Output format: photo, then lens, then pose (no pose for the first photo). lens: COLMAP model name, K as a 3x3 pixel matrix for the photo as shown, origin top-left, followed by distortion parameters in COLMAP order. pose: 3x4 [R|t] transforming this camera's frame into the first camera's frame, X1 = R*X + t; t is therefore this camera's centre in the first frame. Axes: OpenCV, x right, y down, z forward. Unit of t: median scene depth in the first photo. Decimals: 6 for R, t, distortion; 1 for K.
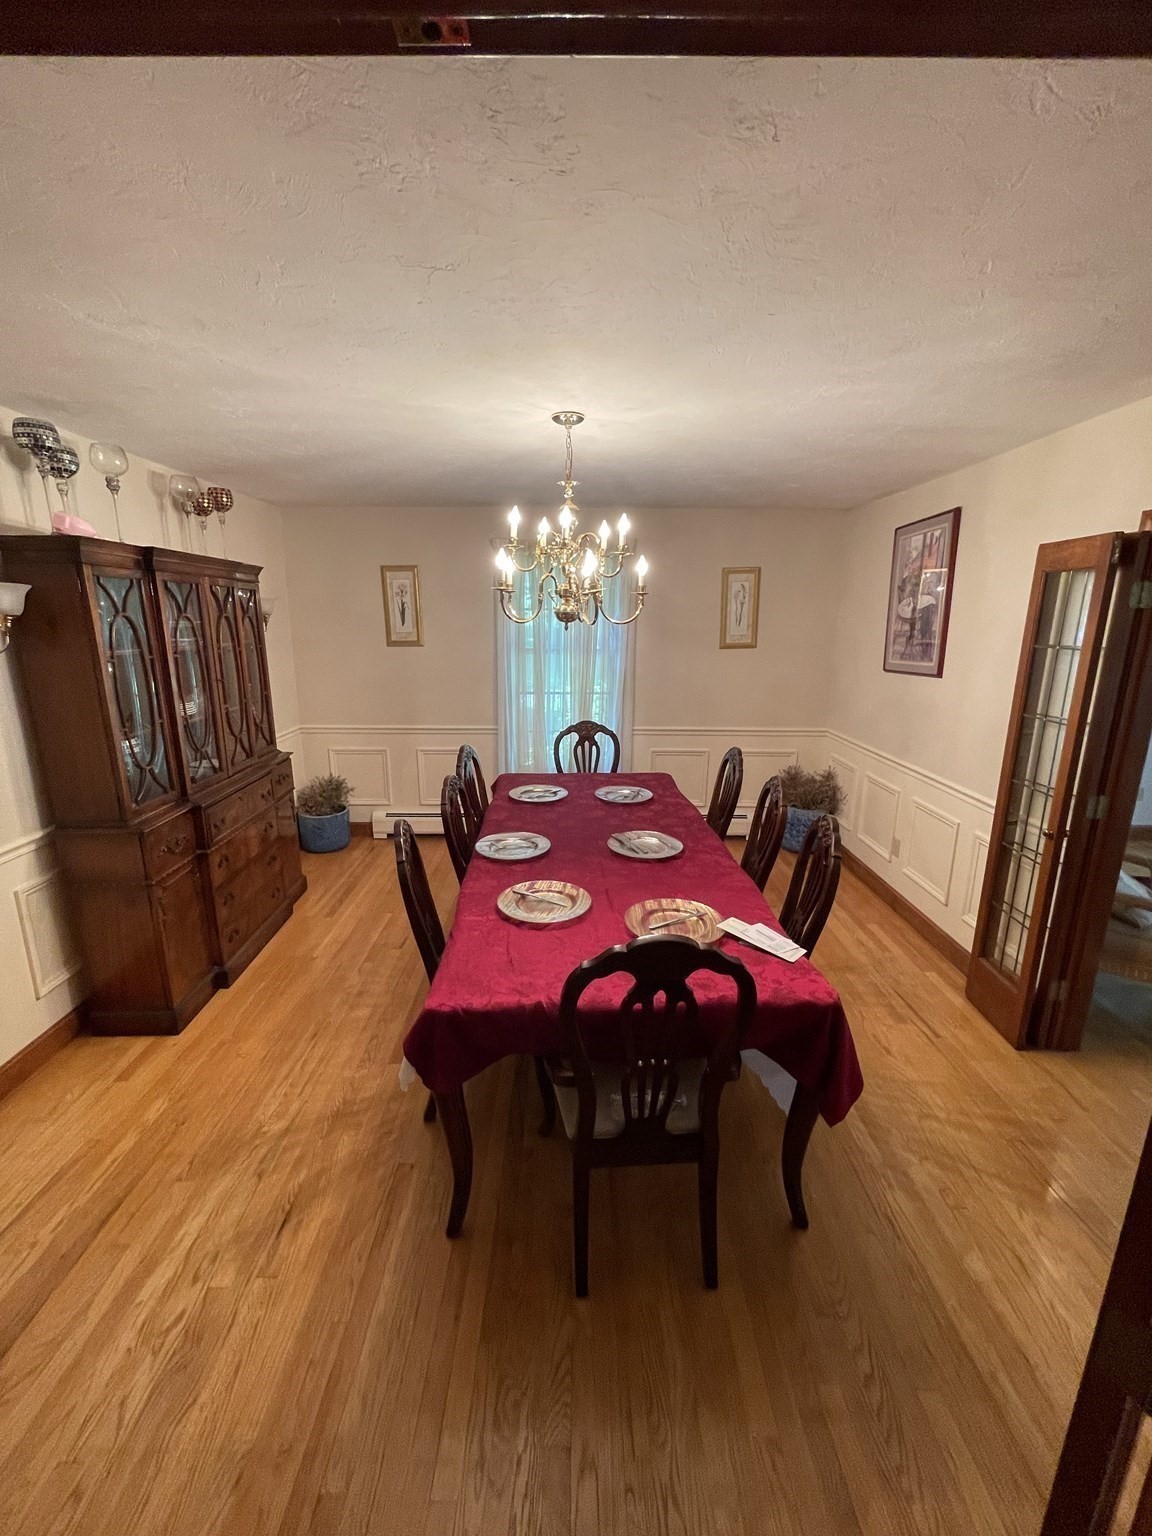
lens RADIAL K [[620.8, 0, 568.7], [0, 620.8, 763.3], [0, 0, 1]] dist [0.001524, -0.001638]
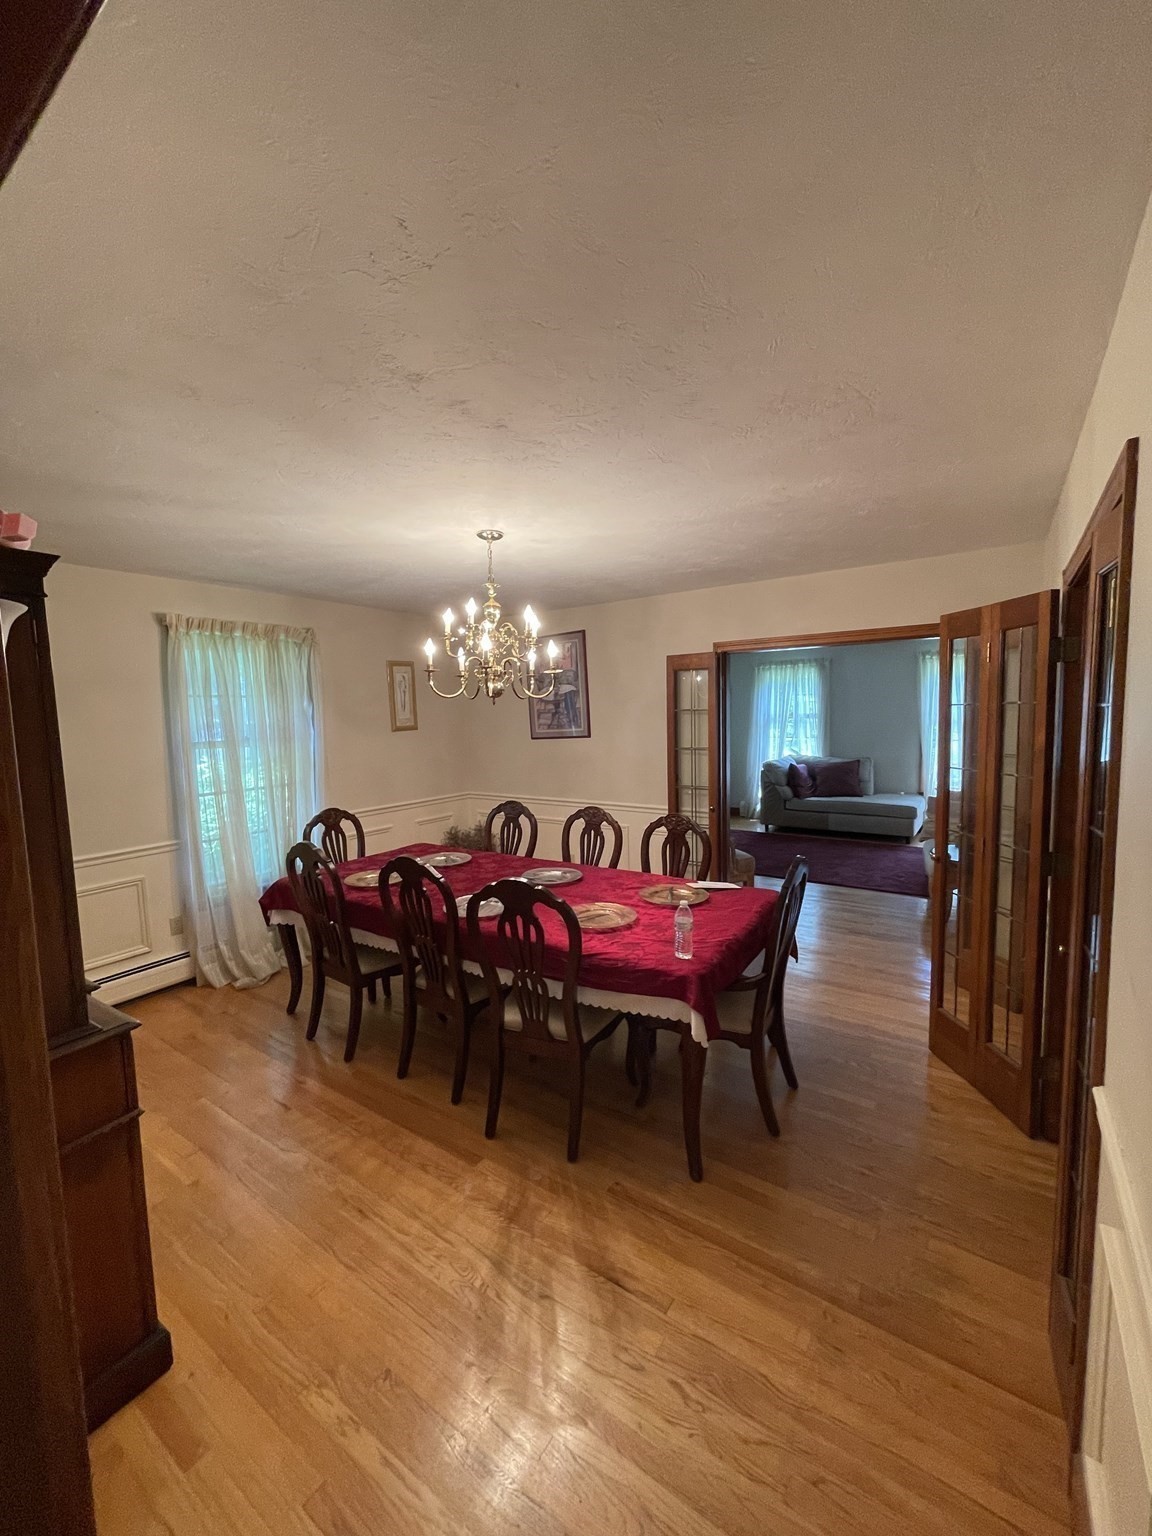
lens RADIAL K [[620.8, 0, 568.6], [0, 620.8, 763.9], [0, 0, 1]] dist [0.001524, -0.001638]
pose [[0.568643, -0.087775, 0.817888, -0.868171], [0.215861, 0.975368, -0.045403, -0.021496], [-0.793757, 0.202369, 0.573583, 0.236980]]
